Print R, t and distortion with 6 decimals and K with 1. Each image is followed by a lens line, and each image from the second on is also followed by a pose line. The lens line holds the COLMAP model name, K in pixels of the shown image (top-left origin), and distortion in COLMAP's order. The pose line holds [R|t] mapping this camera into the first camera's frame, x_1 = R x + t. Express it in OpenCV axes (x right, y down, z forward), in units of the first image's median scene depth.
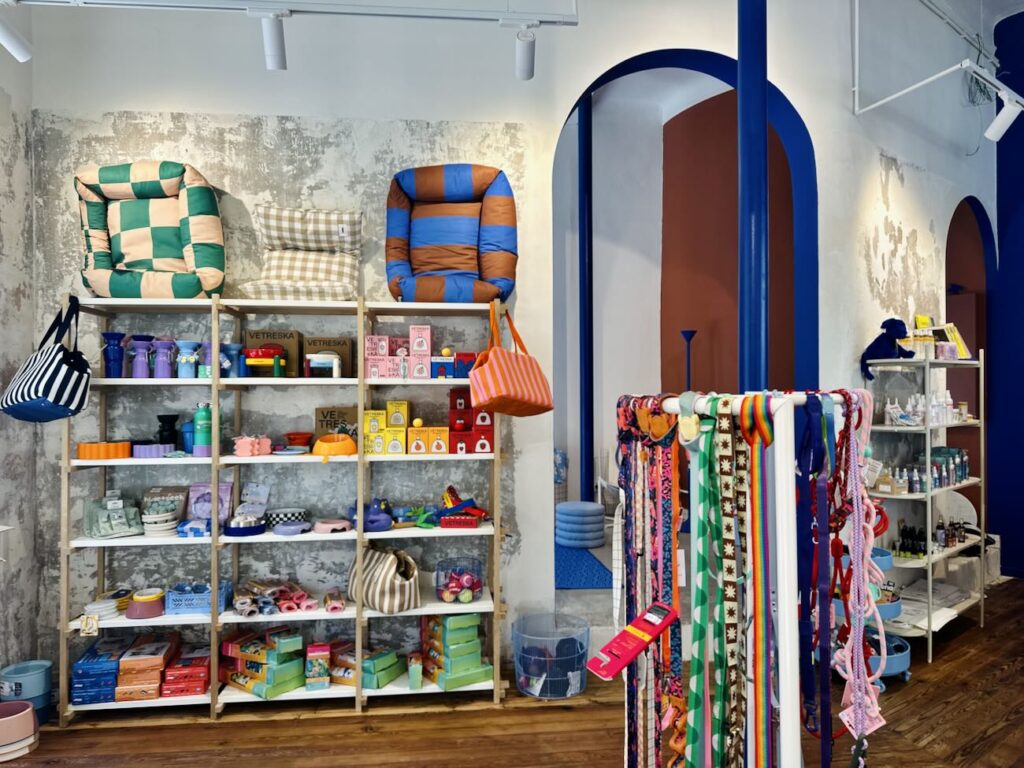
lens RADIAL K [[708.8, 0, 511.6], [0, 708.8, 400.8], [0, 0, 1]] dist [0.034387, -0.030699]
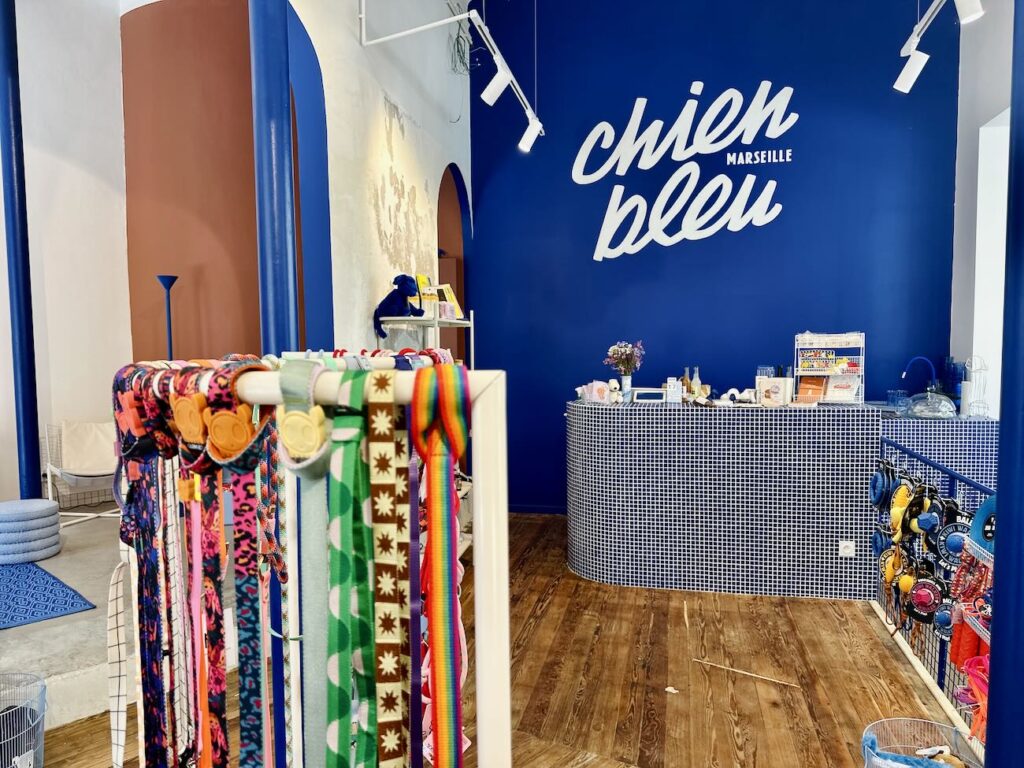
lens RADIAL K [[708.8, 0, 511.6], [0, 708.8, 400.8], [0, 0, 1]] dist [0.034387, -0.030699]
pose [[0.760421, -0.048235, 0.647637, 0.014229], [0.009353, 0.997948, 0.063344, -0.004147], [-0.649363, -0.042110, 0.759312, 0.167827]]
